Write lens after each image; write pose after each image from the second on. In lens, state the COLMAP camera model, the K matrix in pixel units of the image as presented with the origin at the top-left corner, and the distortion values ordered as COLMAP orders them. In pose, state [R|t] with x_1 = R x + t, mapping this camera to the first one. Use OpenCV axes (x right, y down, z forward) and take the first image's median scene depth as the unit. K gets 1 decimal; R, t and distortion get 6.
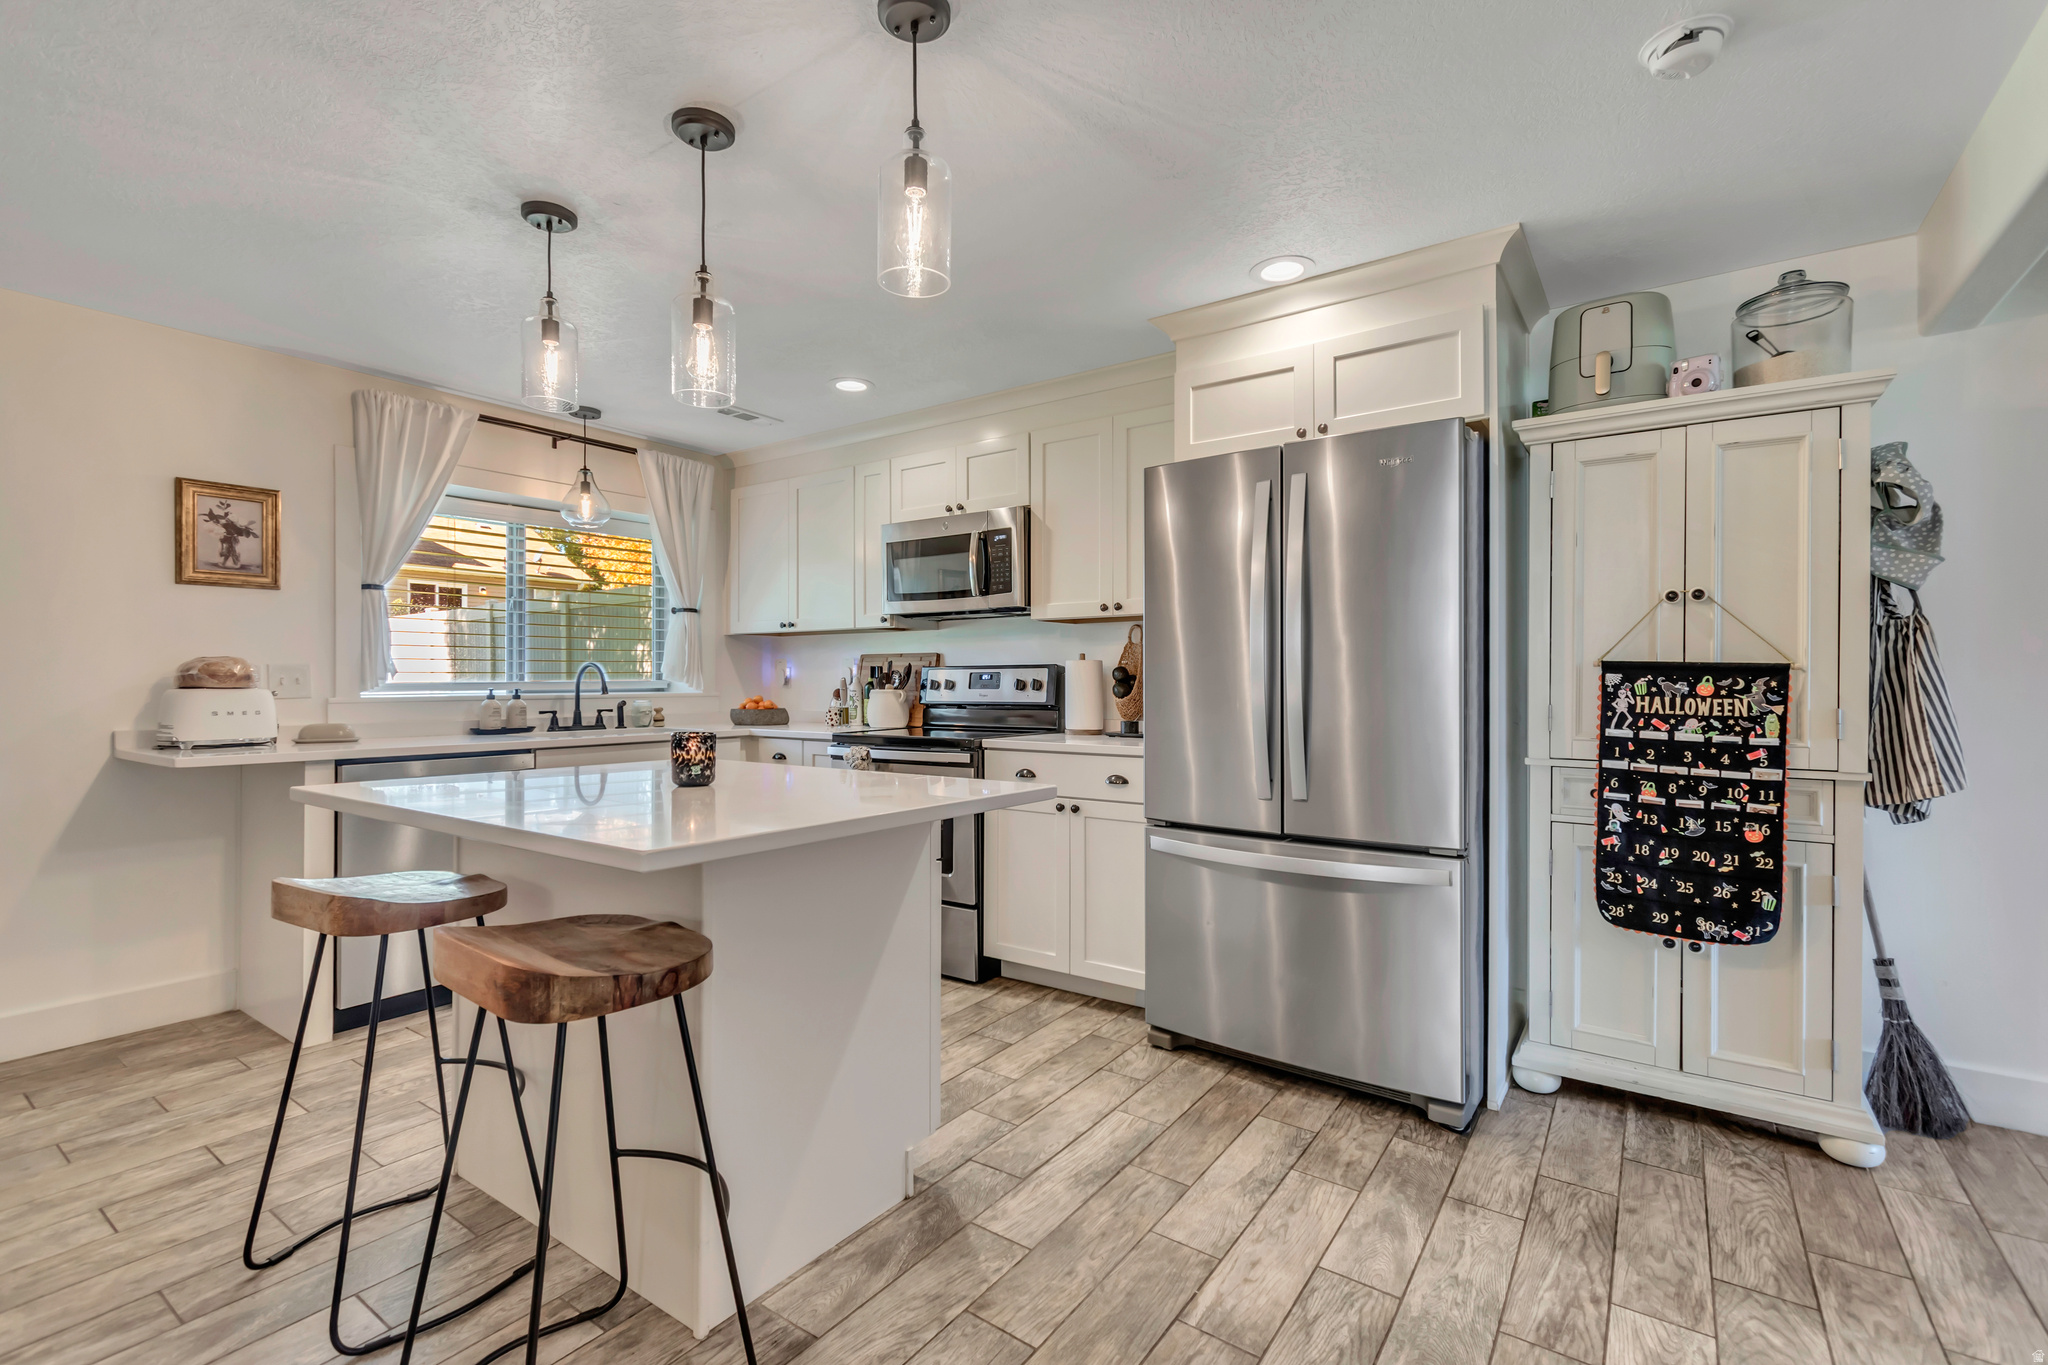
lens RADIAL K [[914.5, 0, 1025.1], [0, 914.5, 686.0], [0, 0, 1]] dist [0.003084, -0.002070]
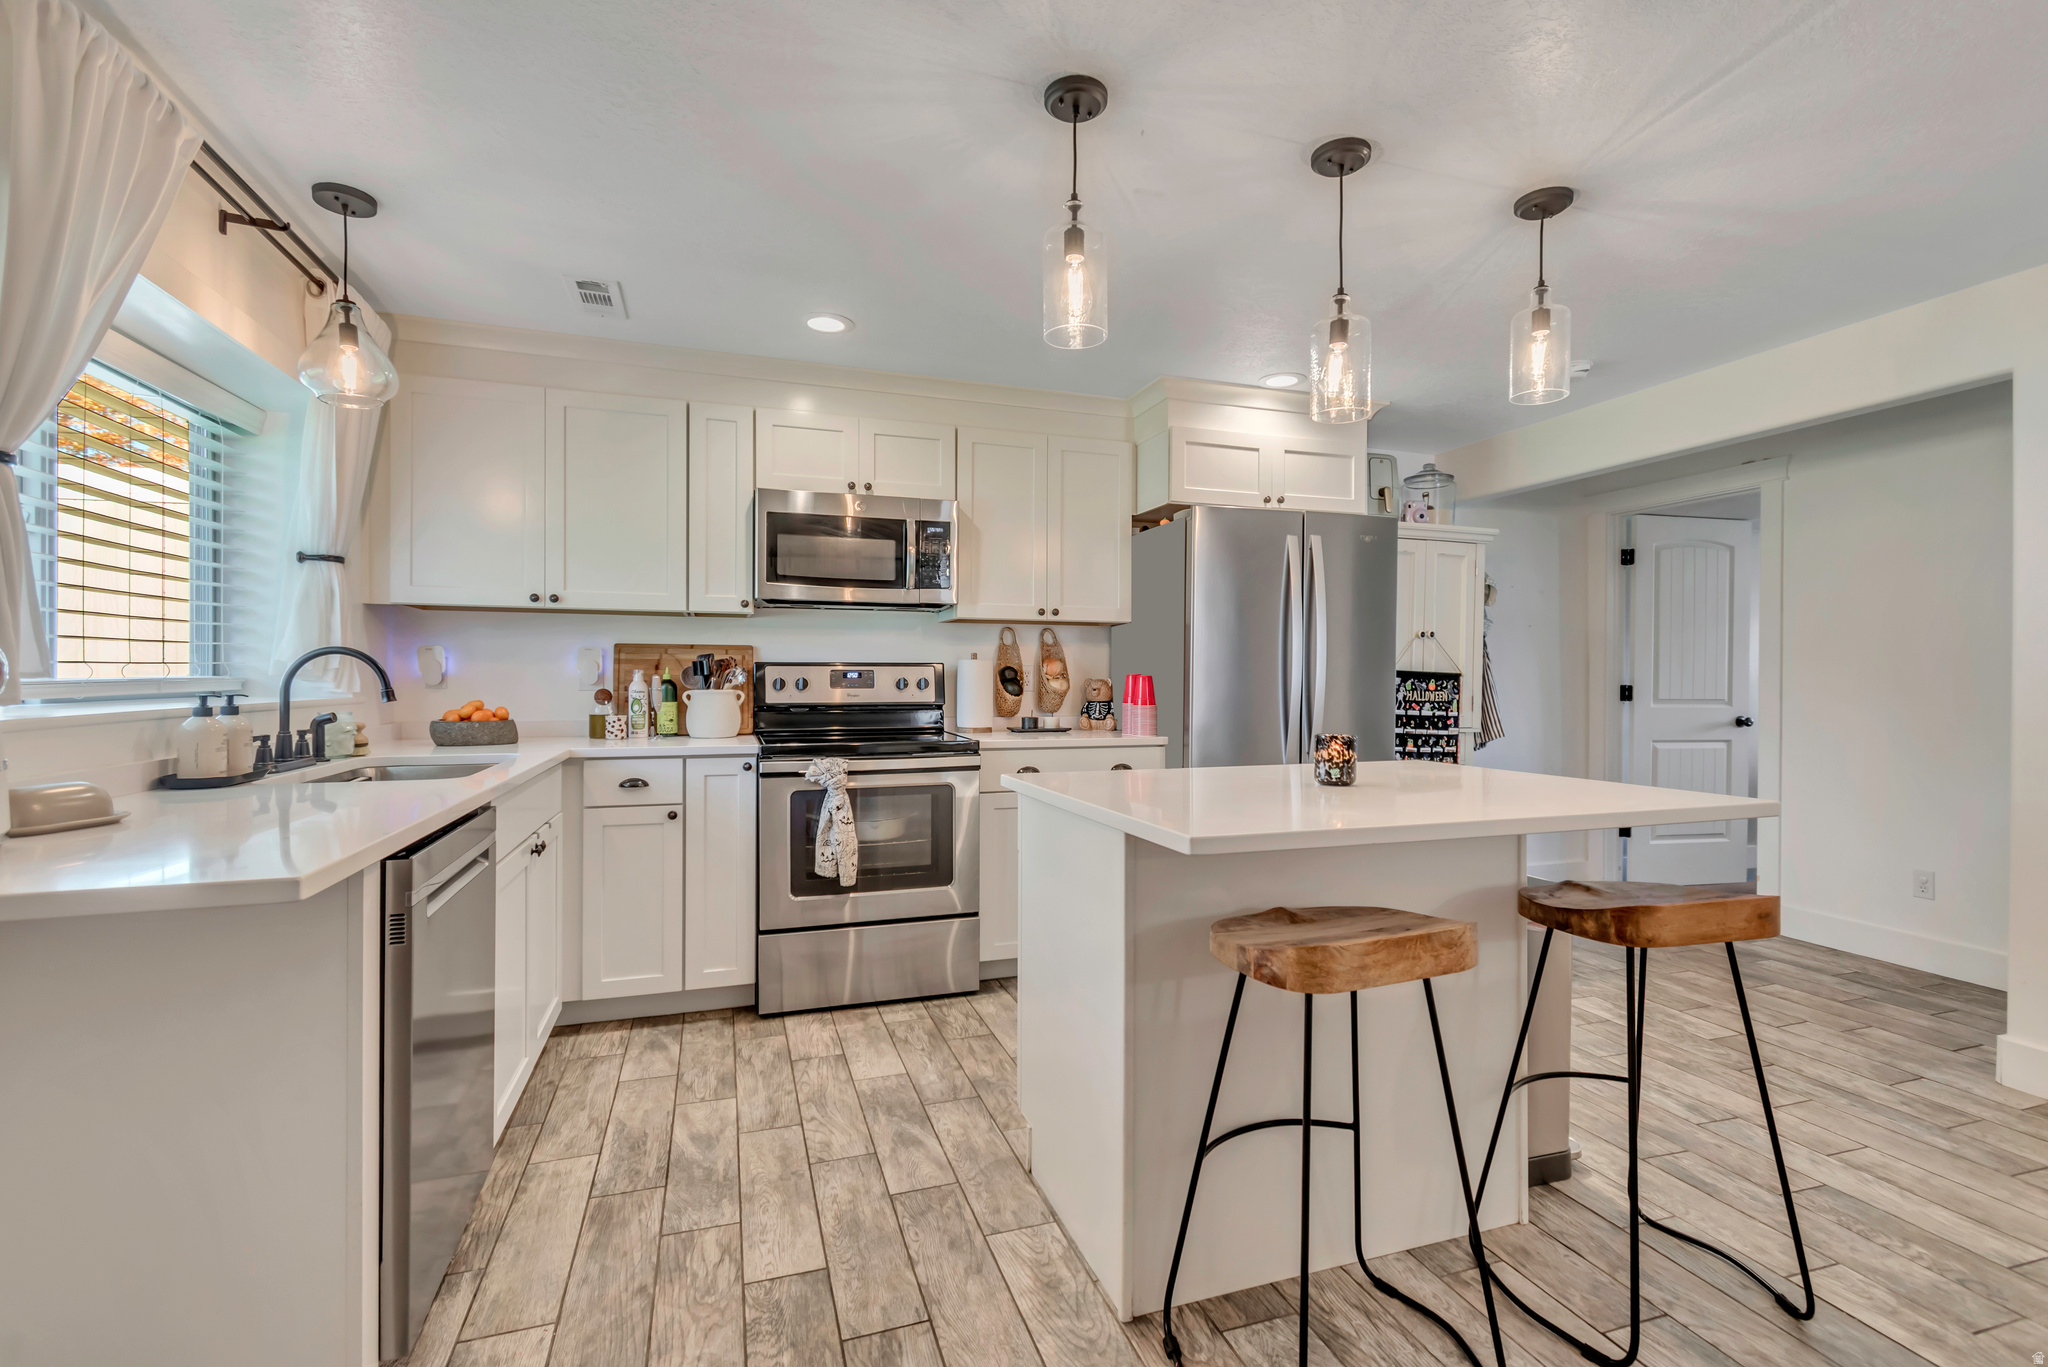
lens RADIAL K [[914.5, 0, 1030.6], [0, 914.5, 684.2], [0, 0, 1]] dist [0.003084, -0.002070]
pose [[0.588794, -0.002124, 0.808281, -1.133852], [-0.000542, 0.999995, 0.003023, -0.005974], [-0.808283, -0.002218, 0.588790, 0.538685]]
